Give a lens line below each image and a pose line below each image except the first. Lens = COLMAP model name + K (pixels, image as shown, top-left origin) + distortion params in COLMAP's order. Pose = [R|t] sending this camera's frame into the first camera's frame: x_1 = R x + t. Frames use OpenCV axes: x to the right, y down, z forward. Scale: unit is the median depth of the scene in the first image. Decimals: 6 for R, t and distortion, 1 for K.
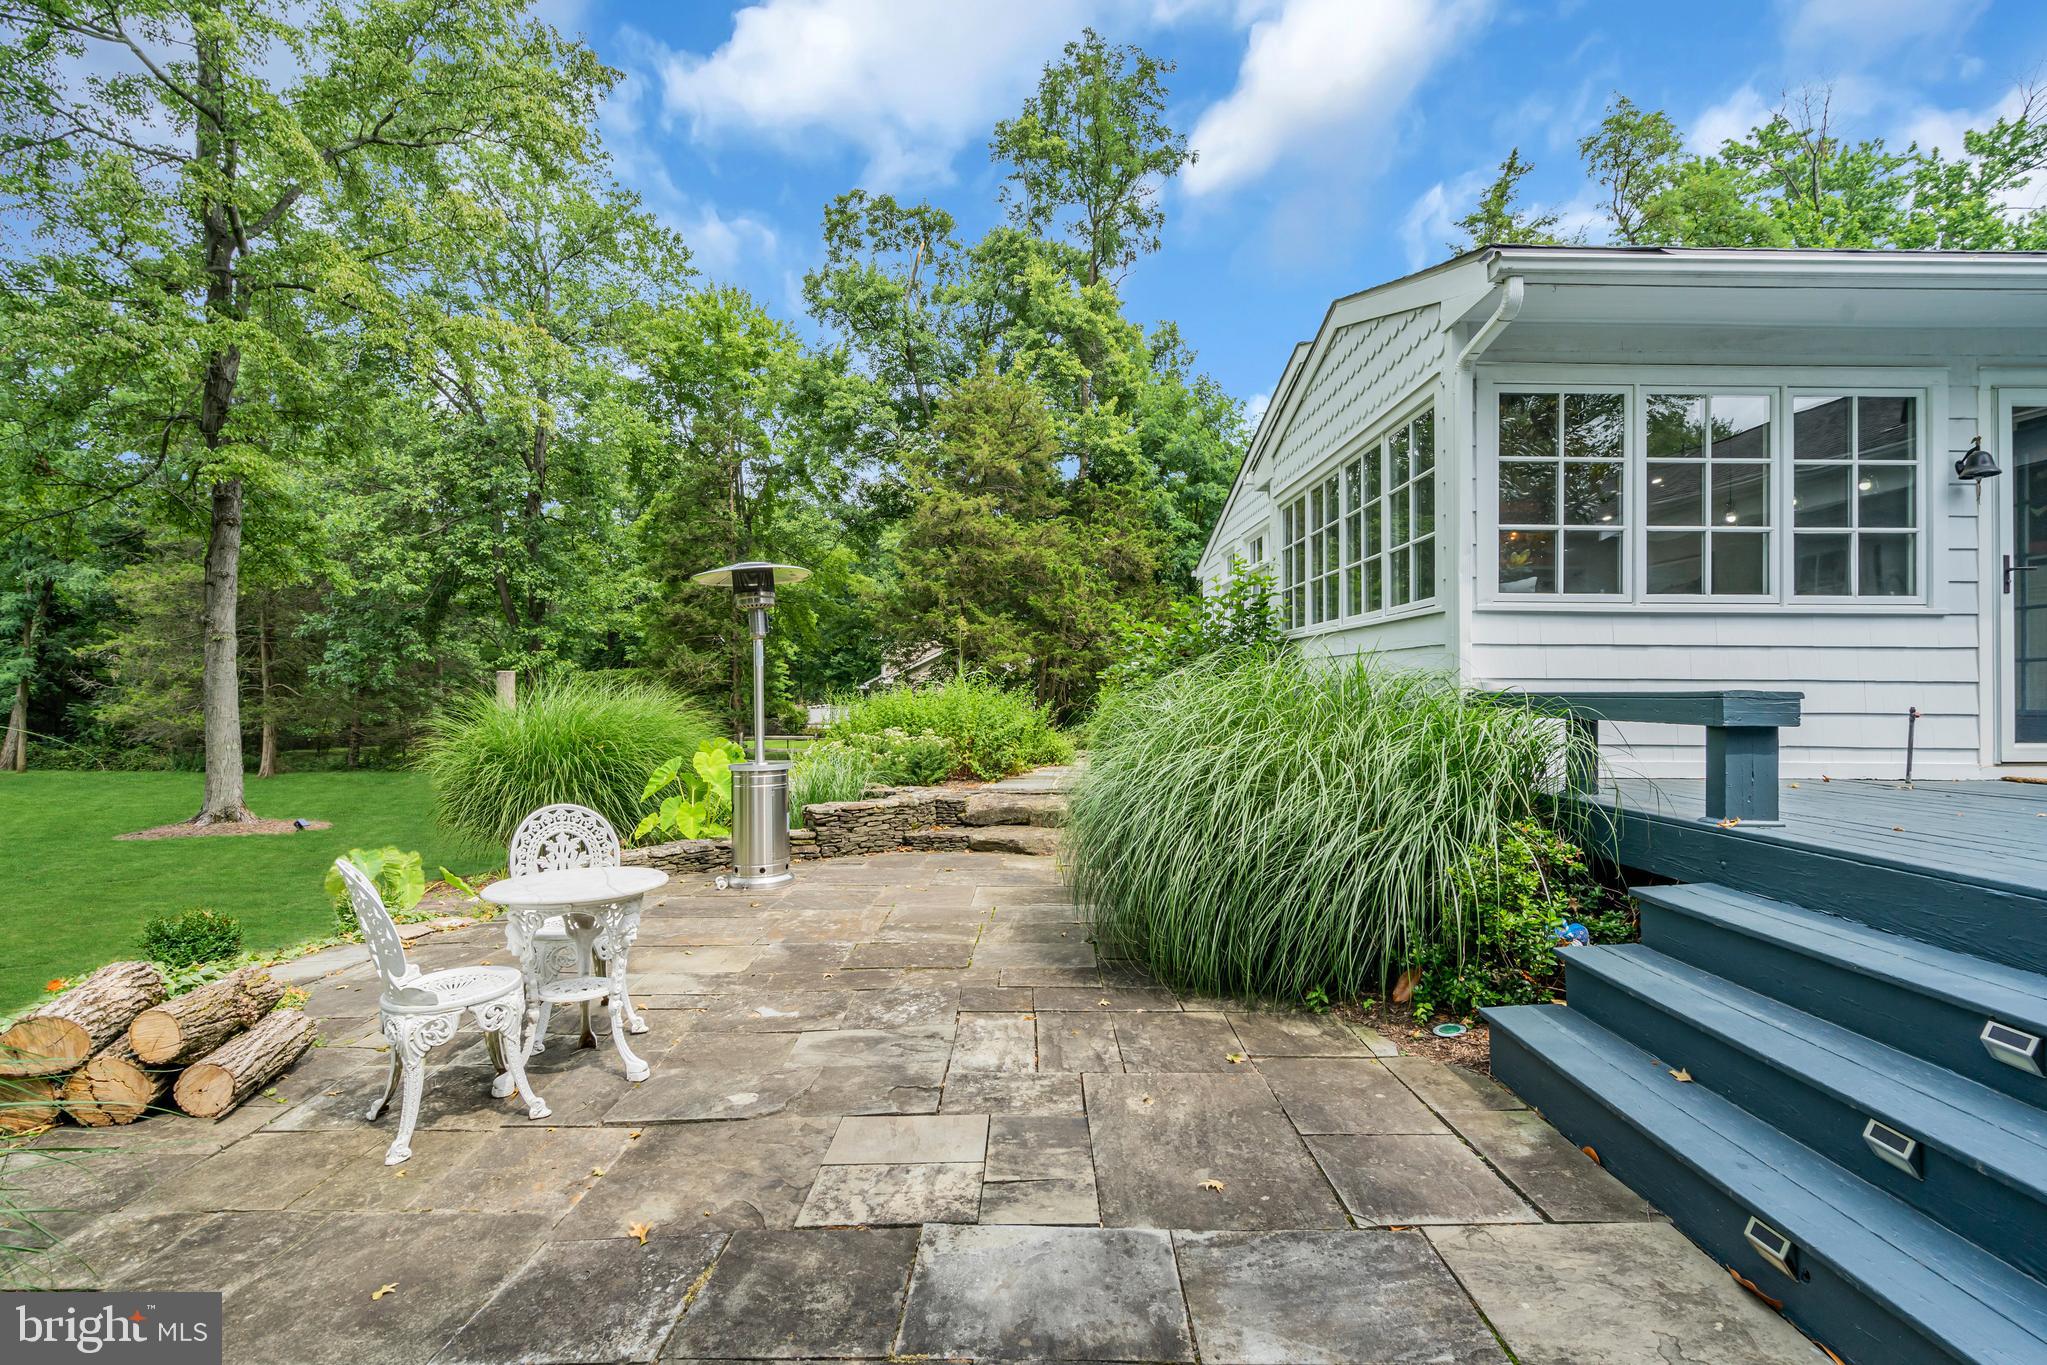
lens RADIAL K [[929.2, 0, 1028.1], [0, 929.2, 696.9], [0, 0, 1]] dist [-0.000180, -0.000677]
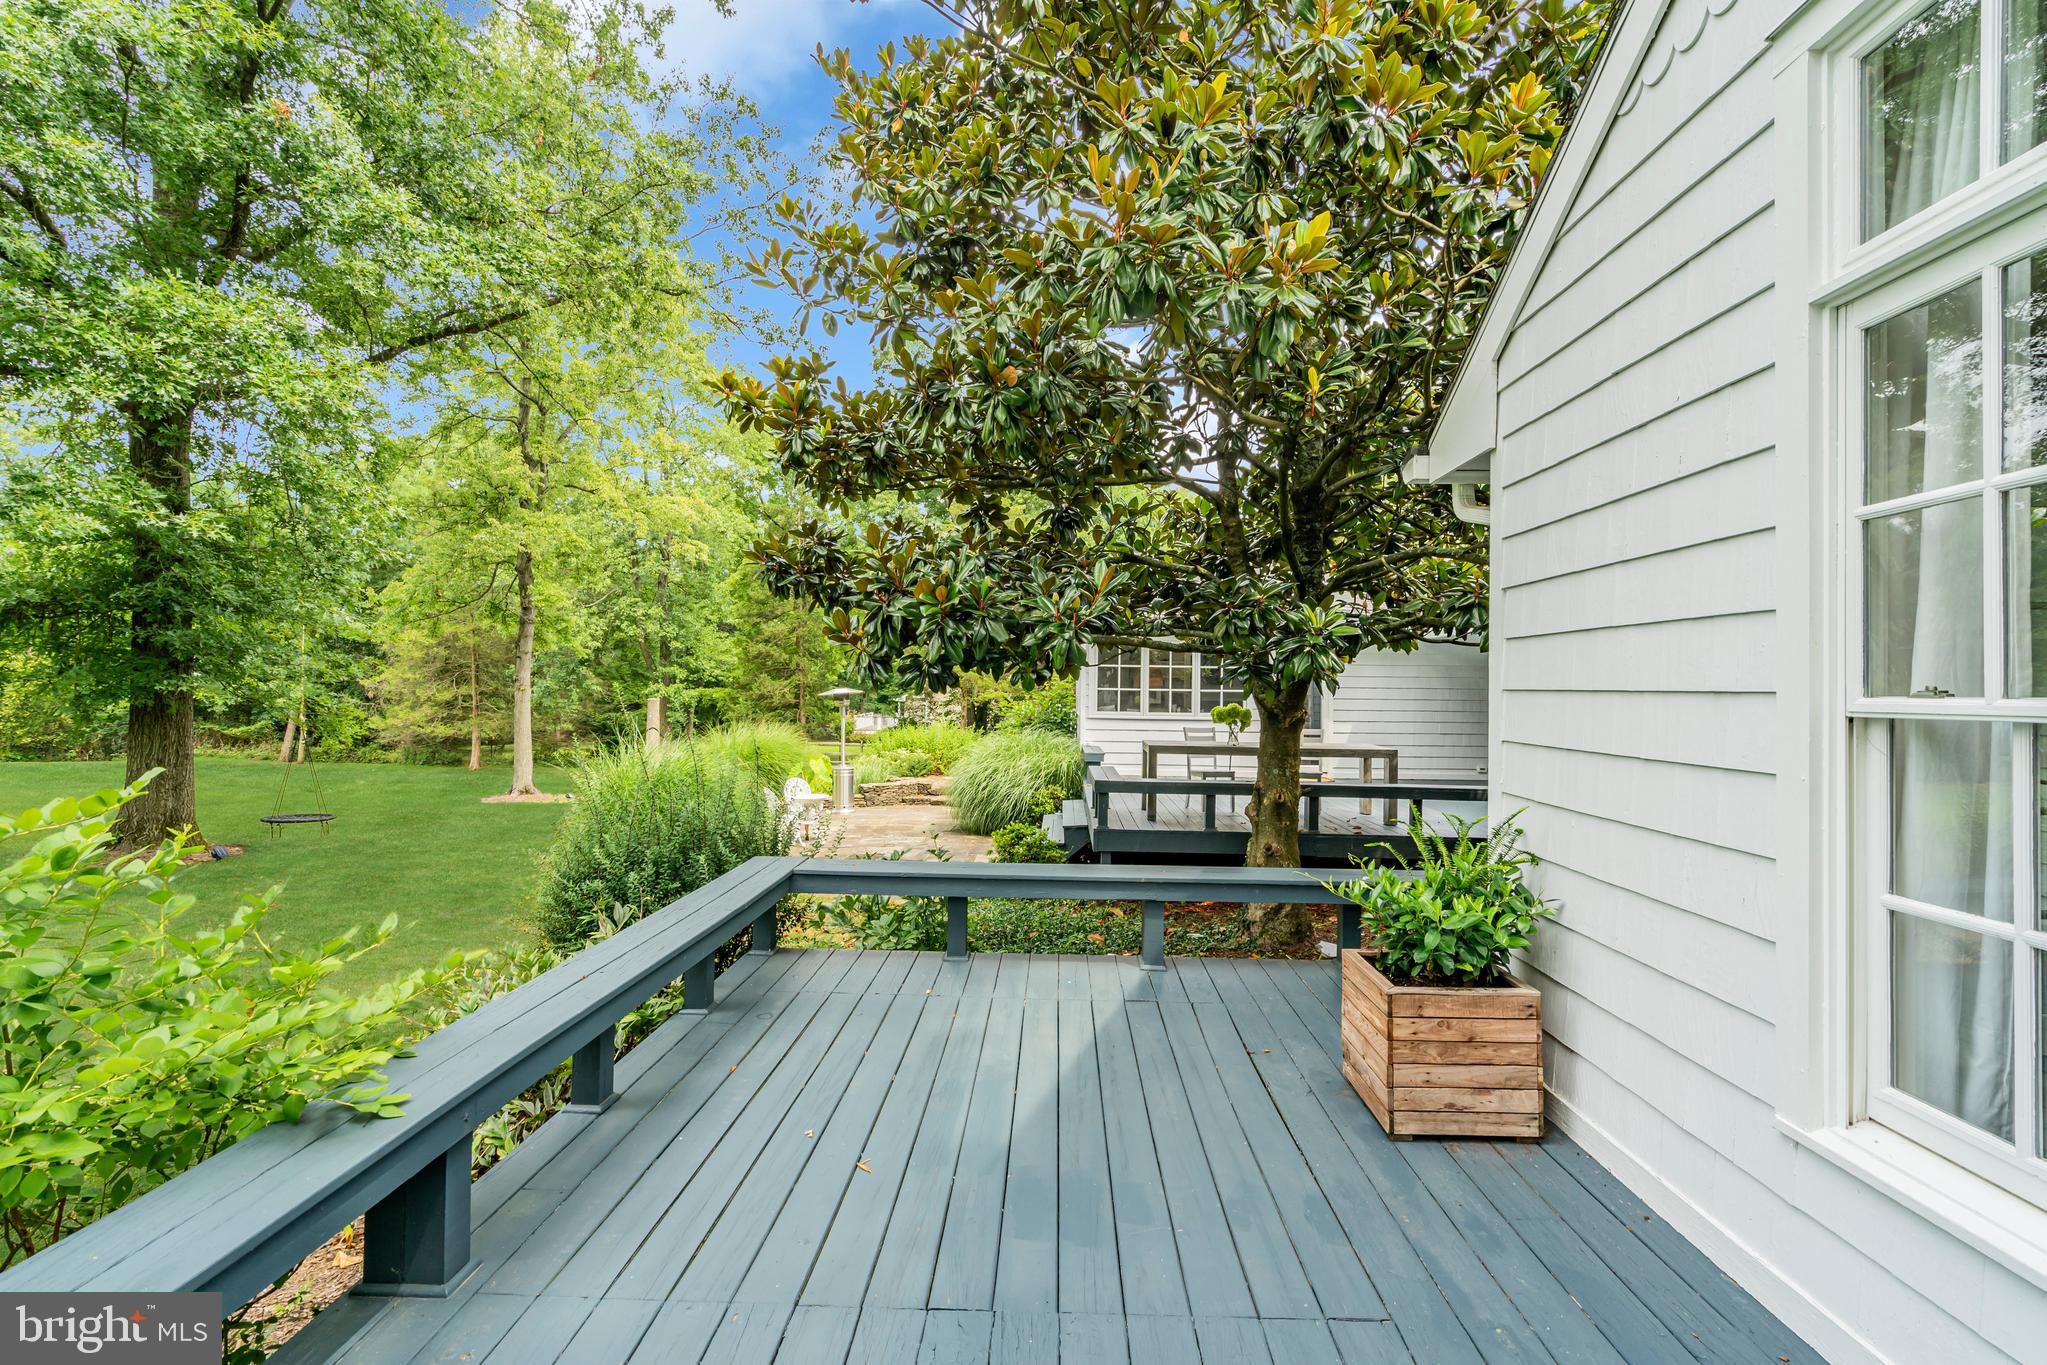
lens RADIAL K [[929.2, 0, 1028.1], [0, 929.2, 696.9], [0, 0, 1]] dist [-0.000180, -0.000677]
pose [[0.999016, 0.008634, -0.043512, 0.151087], [-0.008643, 0.999963, -0.000001, -0.056767], [0.043510, 0.000377, 0.999053, -0.703183]]
